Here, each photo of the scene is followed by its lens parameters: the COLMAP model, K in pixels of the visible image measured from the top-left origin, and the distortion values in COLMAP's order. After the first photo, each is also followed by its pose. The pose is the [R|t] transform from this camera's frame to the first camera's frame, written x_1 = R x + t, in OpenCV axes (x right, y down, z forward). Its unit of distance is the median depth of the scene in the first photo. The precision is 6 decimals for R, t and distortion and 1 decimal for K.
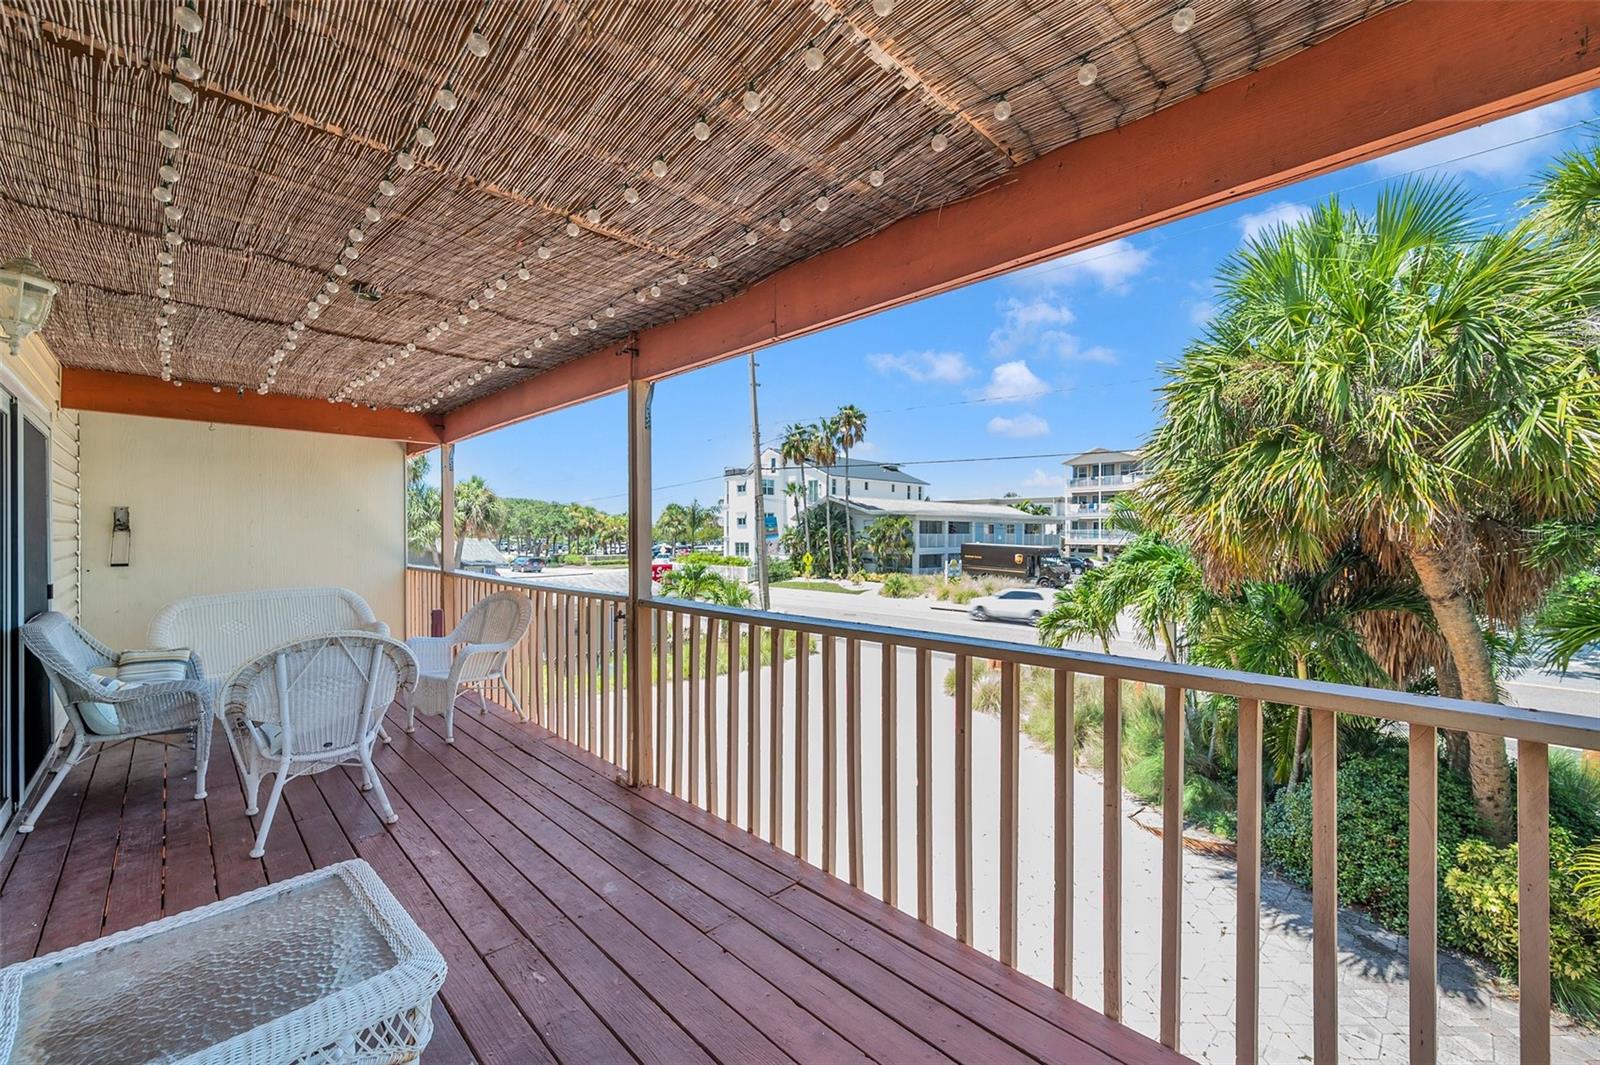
lens RADIAL K [[645.9, 0, 813.4], [0, 645.9, 535.8], [0, 0, 1]] dist [0.002507, -0.000131]
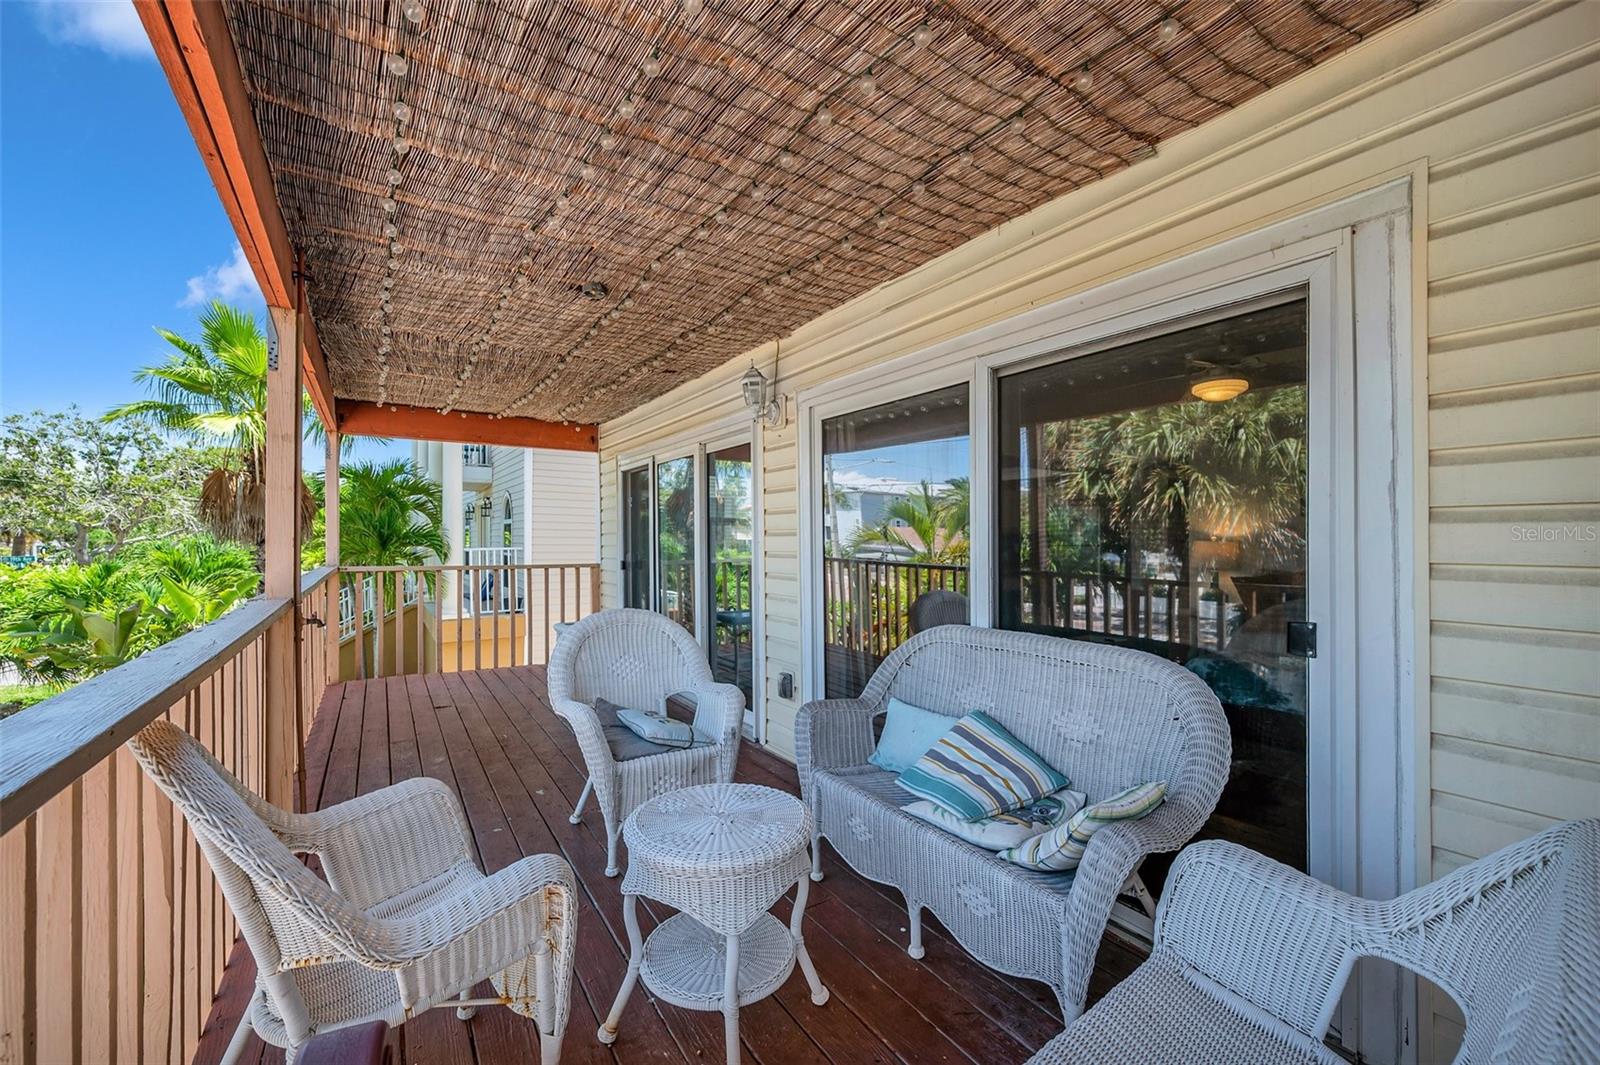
lens RADIAL K [[651.2, 0, 802.4], [0, 651.2, 533.3], [0, 0, 1]] dist [-0.001513, -0.000401]
pose [[-0.977620, -0.003679, 0.210346, -0.668799], [-0.004192, 0.999989, -0.001993, 0.013699], [-0.210337, -0.002830, -0.977625, 1.062432]]
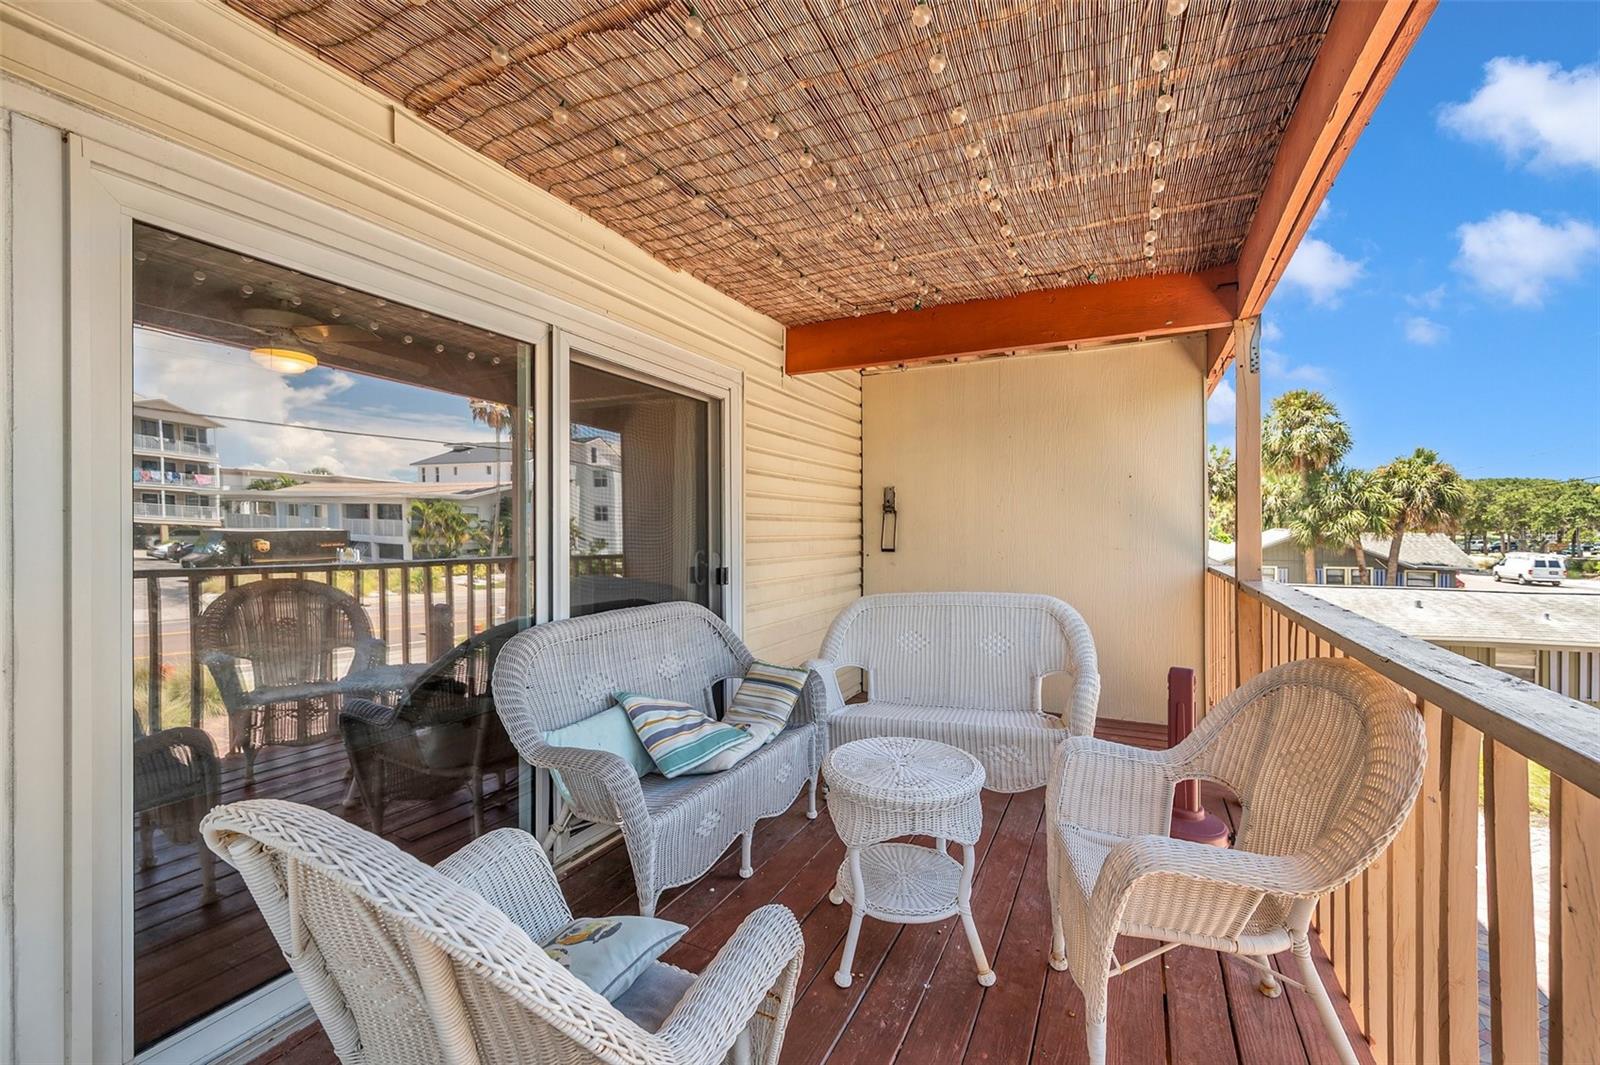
lens RADIAL K [[651.2, 0, 802.4], [0, 651.2, 533.3], [0, 0, 1]] dist [-0.001513, -0.000401]
pose [[0.312506, -0.001136, -0.949915, -0.231885], [0.002465, 0.999997, -0.000385, 0.020860], [0.949912, -0.002221, 0.312508, 0.595475]]
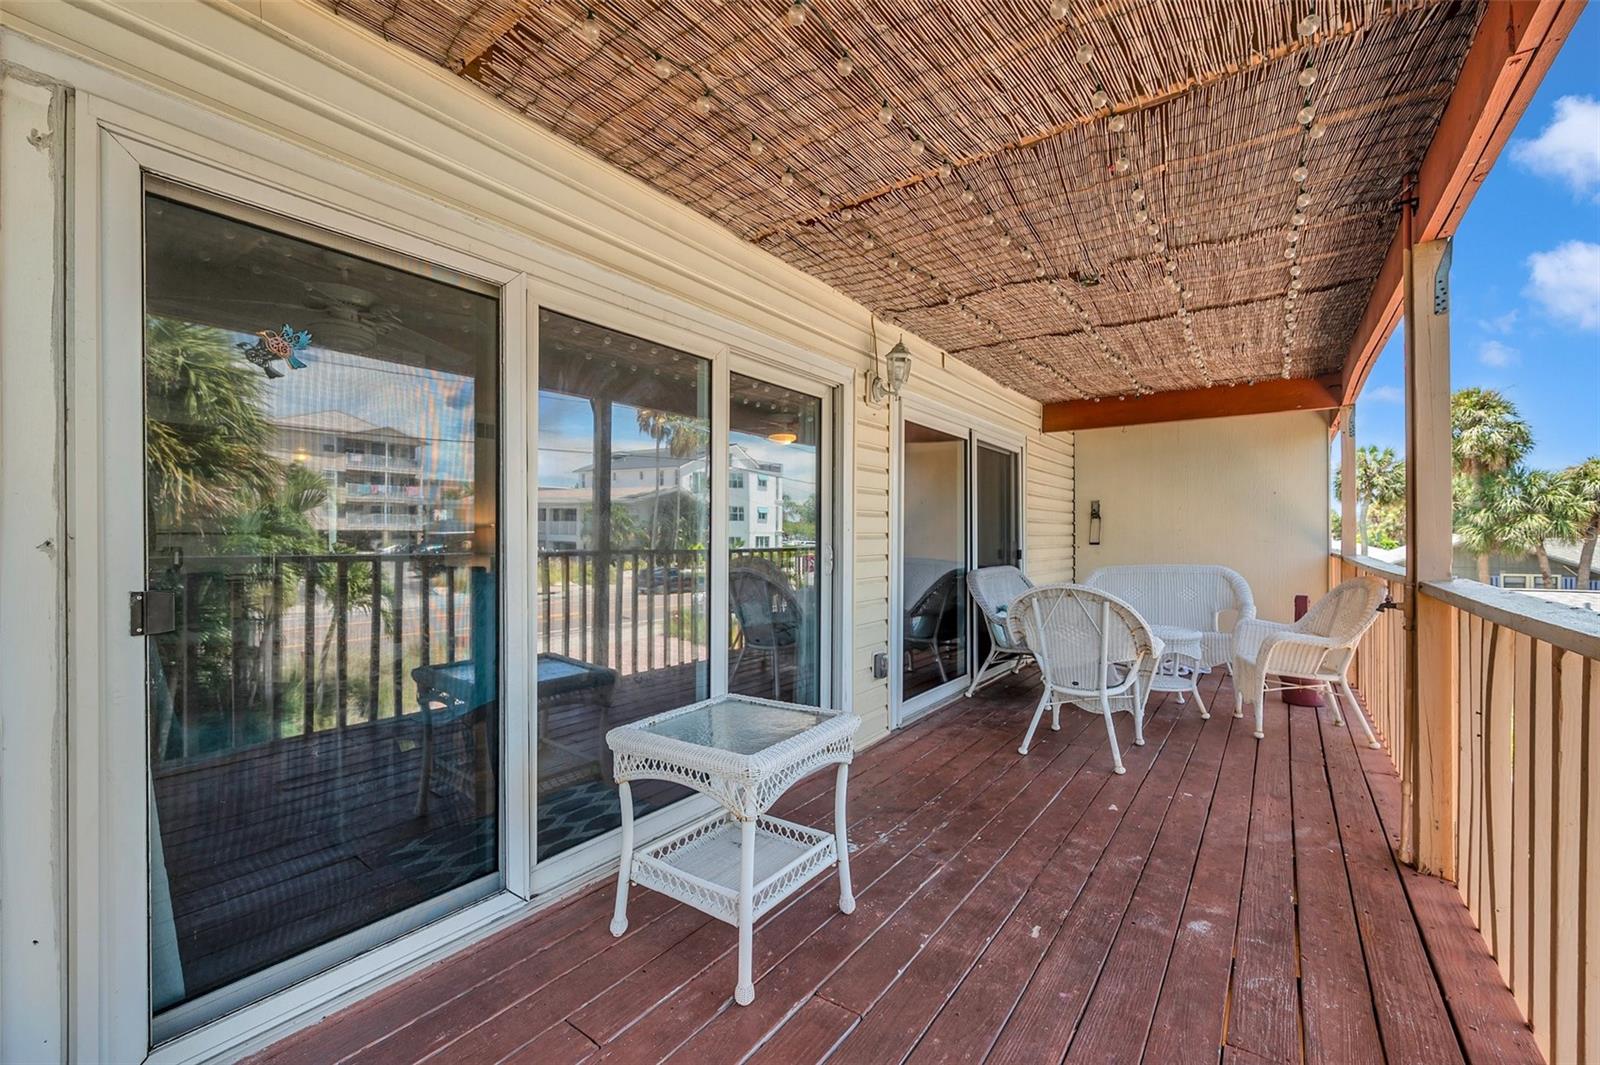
lens RADIAL K [[653.3, 0, 809.8], [0, 653.3, 537.7], [0, 0, 1]] dist [-0.001357, 0.000121]
pose [[0.162206, -0.003579, -0.986750, 0.179049], [0.000772, 0.999994, -0.003500, 0.037059], [0.986757, -0.000194, 0.162208, 0.190970]]
